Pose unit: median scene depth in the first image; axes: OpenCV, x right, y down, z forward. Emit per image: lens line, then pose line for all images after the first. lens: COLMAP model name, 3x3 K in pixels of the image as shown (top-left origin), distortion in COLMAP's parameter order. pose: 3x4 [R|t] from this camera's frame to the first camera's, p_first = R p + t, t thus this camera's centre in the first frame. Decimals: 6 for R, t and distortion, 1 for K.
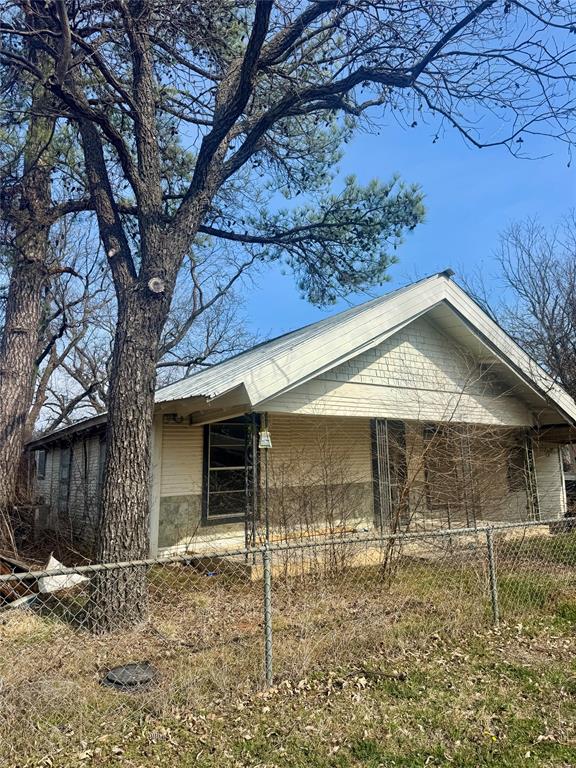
lens RADIAL K [[533.1, 0, 287.7], [0, 533.1, 394.1], [0, 0, 1]] dist [0.075348, -0.115305]
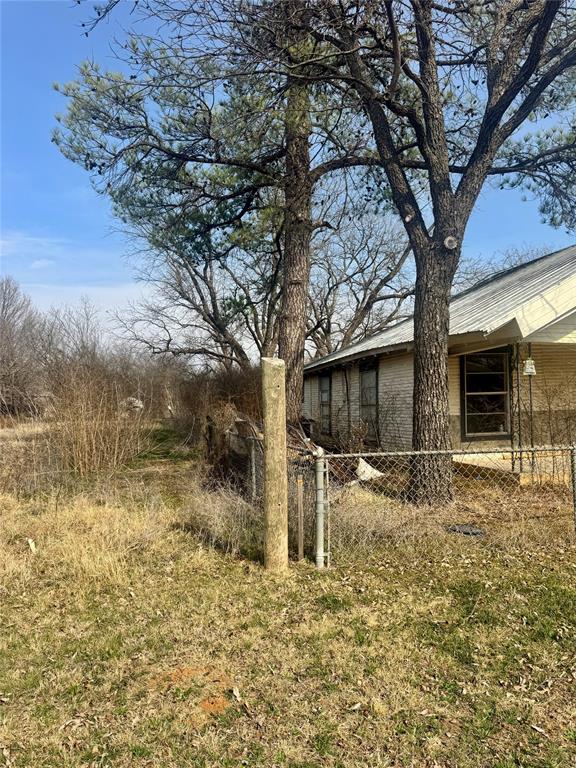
lens RADIAL K [[533.1, 0, 287.7], [0, 533.1, 394.1], [0, 0, 1]] dist [0.075348, -0.115305]
pose [[0.934787, 0.002421, -0.355199, -0.123025], [0.044172, 0.991423, 0.123005, -0.021964], [0.352450, -0.130673, 0.926662, -0.254622]]
